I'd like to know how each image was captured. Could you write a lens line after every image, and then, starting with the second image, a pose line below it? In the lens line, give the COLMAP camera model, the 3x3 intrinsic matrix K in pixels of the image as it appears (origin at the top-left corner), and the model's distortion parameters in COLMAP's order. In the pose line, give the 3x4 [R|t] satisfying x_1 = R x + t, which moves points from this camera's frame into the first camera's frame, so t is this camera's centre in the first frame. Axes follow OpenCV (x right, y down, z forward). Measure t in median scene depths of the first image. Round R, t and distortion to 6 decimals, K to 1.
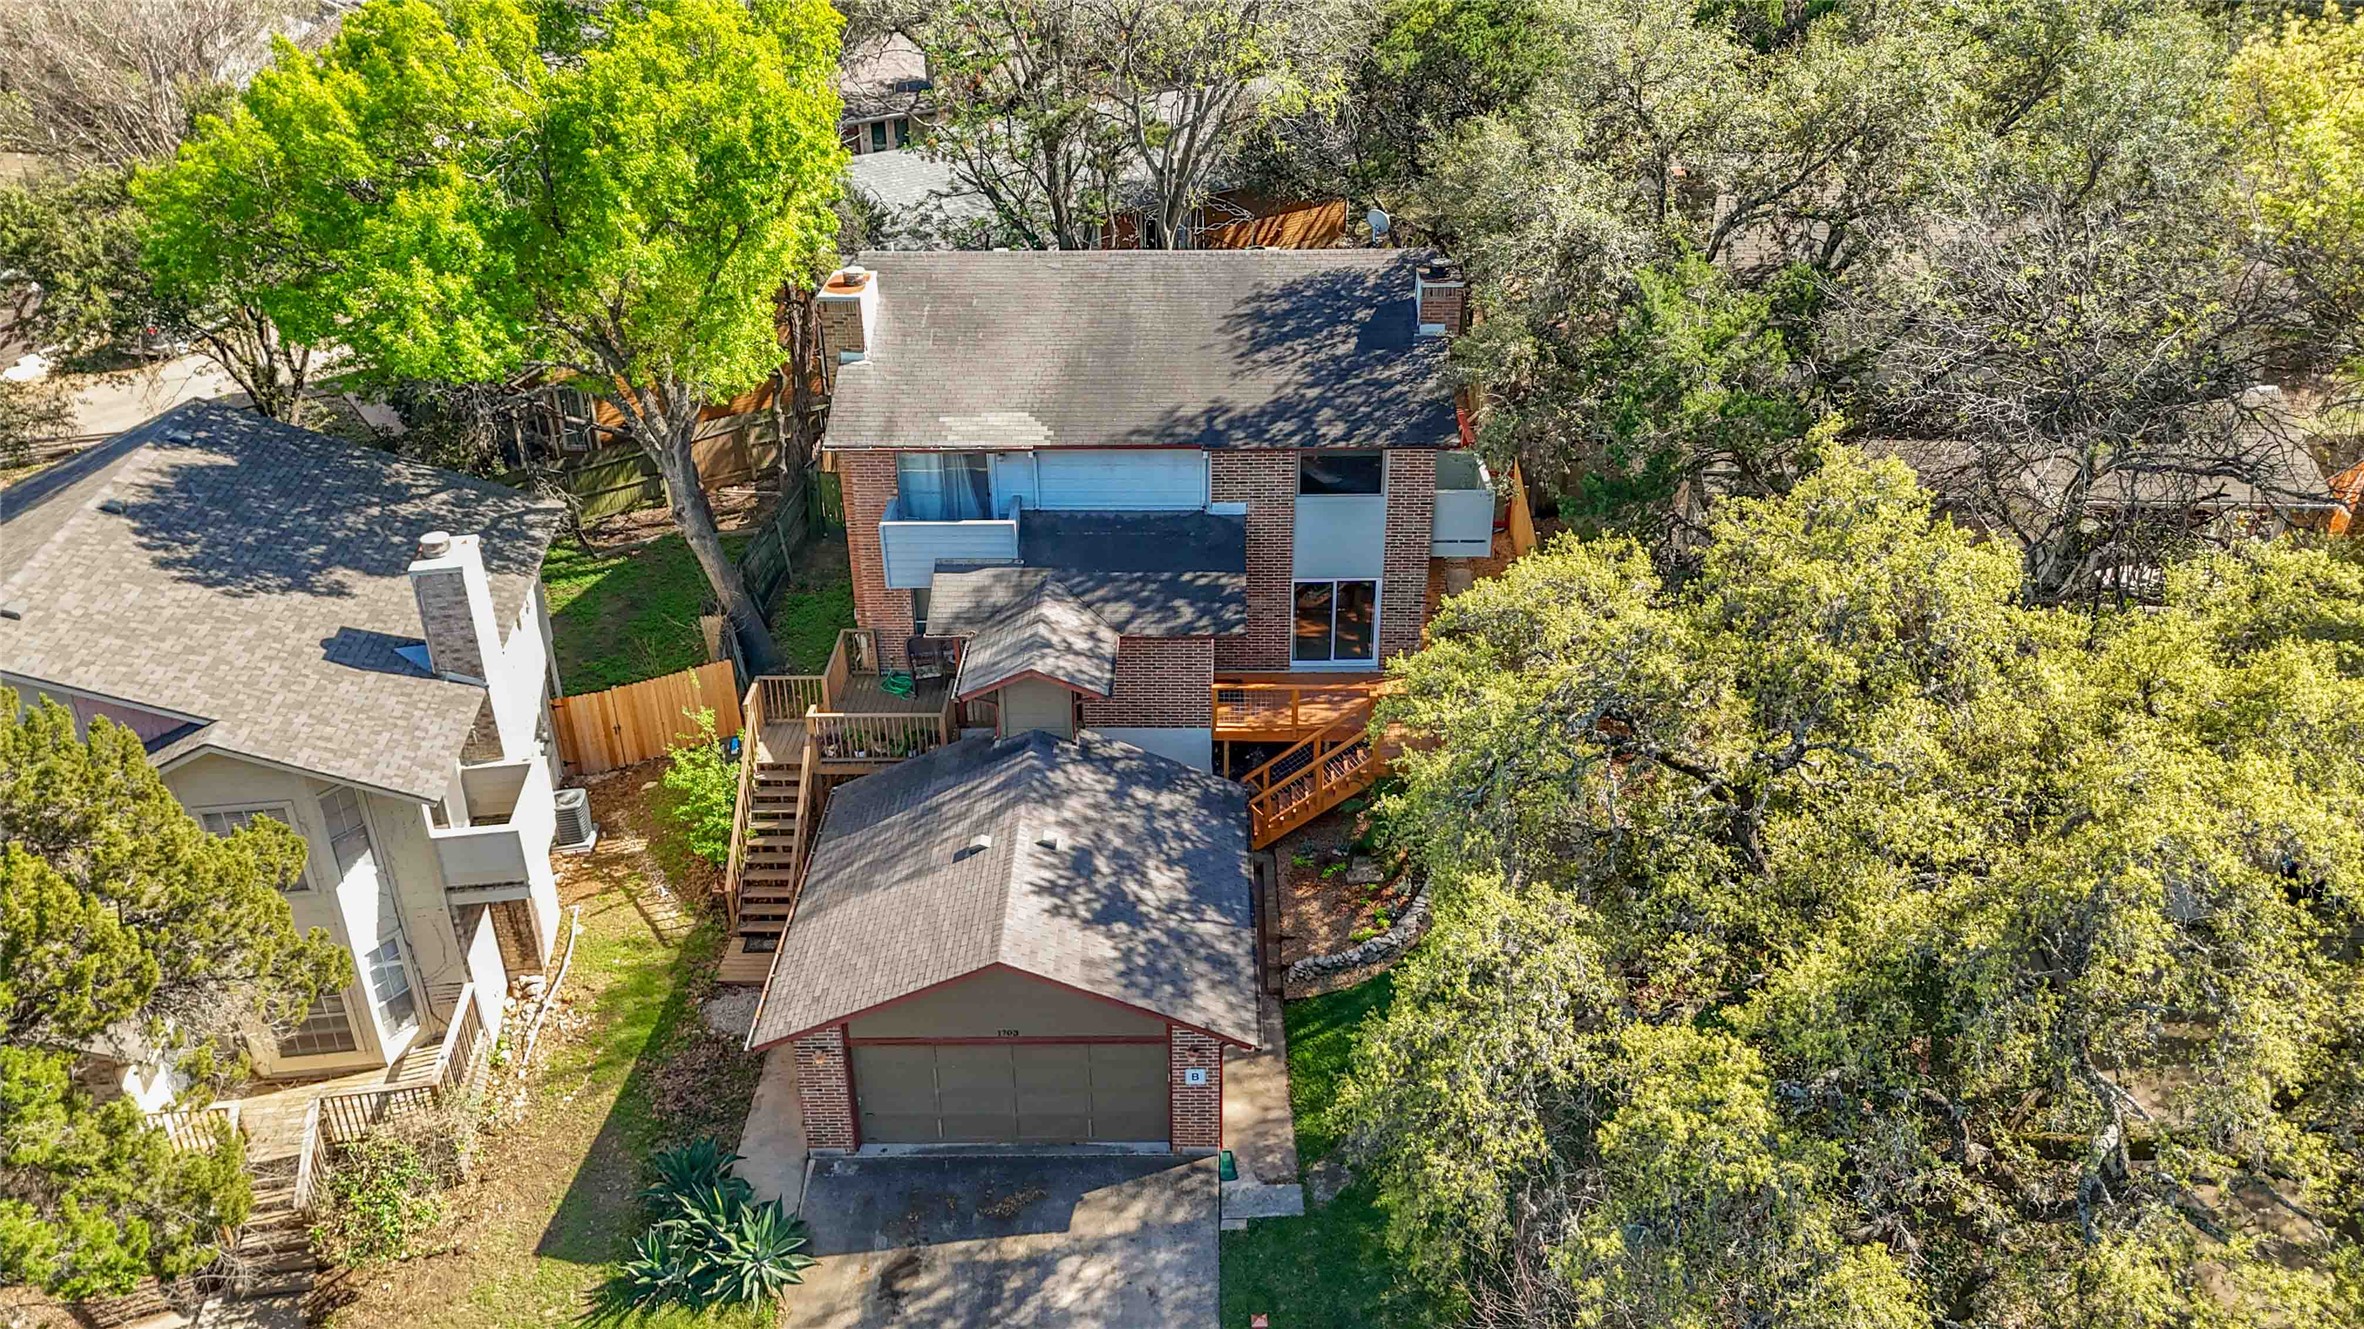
lens RADIAL K [[1816.2, 0, 1182.4], [0, 1816.2, 664.7], [0, 0, 1]] dist [0.039411, -0.001718]
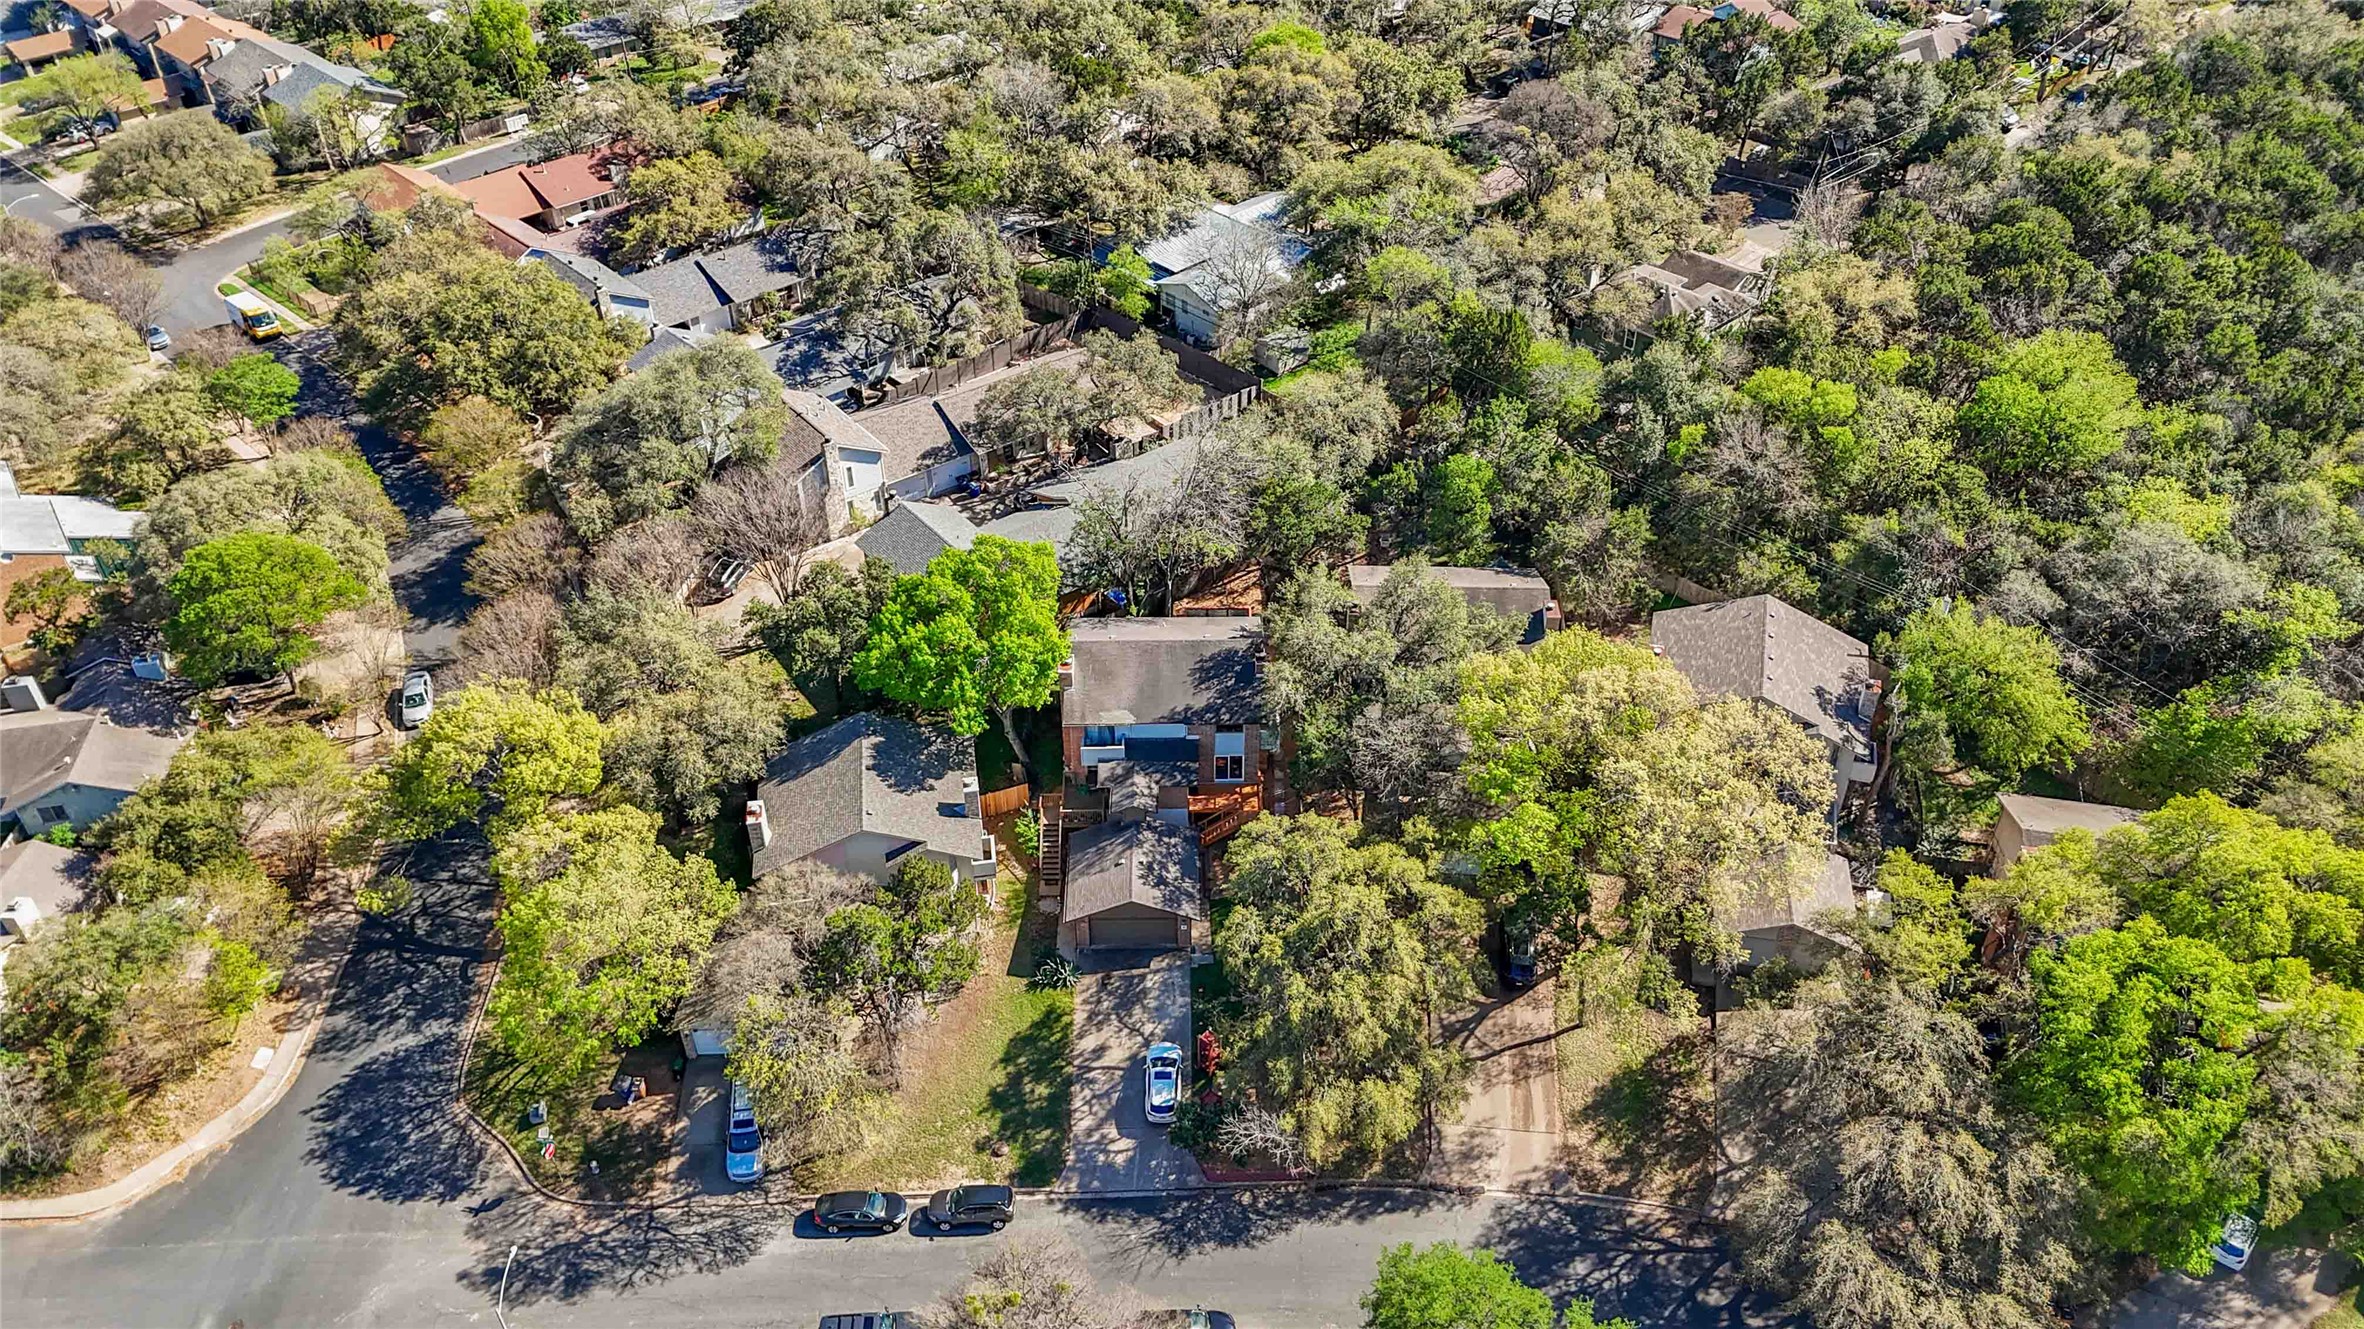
lens RADIAL K [[1816.2, 0, 1182.4], [0, 1816.2, 664.7], [0, 0, 1]] dist [0.039411, -0.001718]
pose [[0.999902, -0.009246, 0.010541, -0.026306], [0.007489, 0.987728, 0.156005, -0.813703], [-0.011854, -0.155911, 0.987700, -2.379644]]
